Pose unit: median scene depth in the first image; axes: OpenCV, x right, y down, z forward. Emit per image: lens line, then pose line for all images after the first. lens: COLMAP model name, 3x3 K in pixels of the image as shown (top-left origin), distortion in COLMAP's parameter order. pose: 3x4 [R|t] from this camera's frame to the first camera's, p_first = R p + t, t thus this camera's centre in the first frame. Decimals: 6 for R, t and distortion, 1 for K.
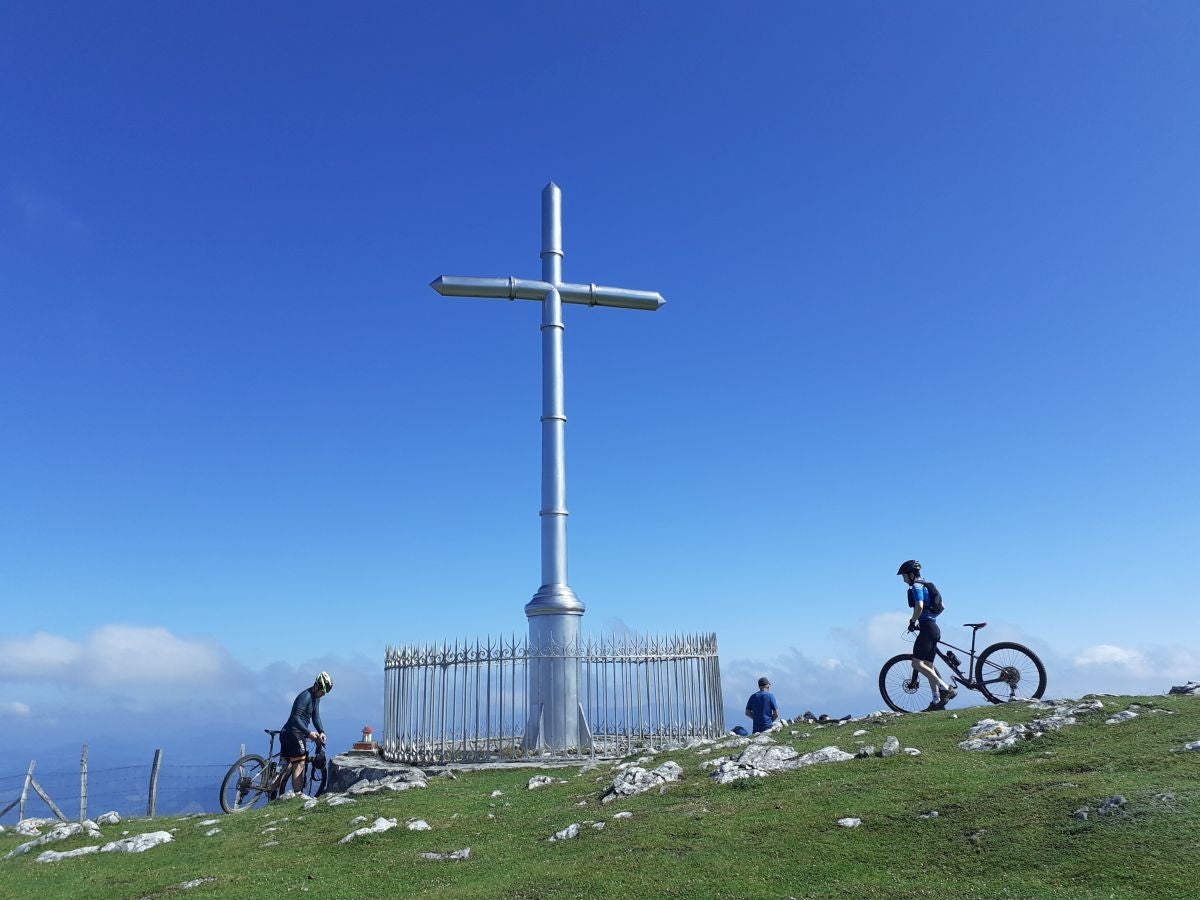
lens RADIAL K [[945.8, 0, 591.7], [0, 945.8, 443.5], [0, 0, 1]] dist [0.137814, -0.241303]
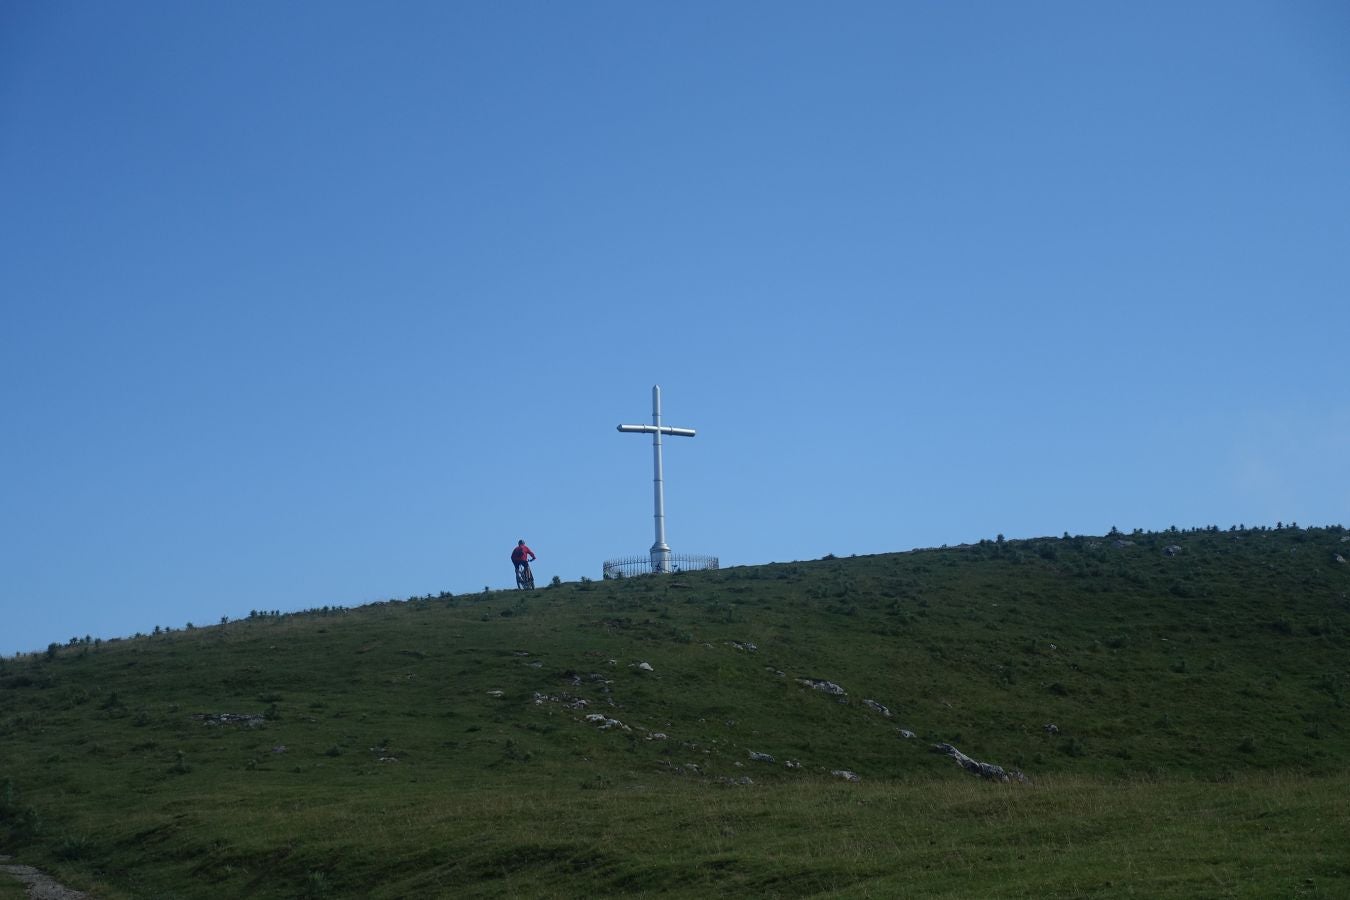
lens RADIAL K [[930.1, 0, 675.0], [0, 930.1, 450.0], [0, 0, 1]] dist [-0.000612, 0.000376]
pose [[0.999358, -0.023573, -0.026963, 0.077600], [0.019564, 0.989915, -0.140304, 0.268210], [0.029999, 0.139687, 0.989741, -1.610817]]
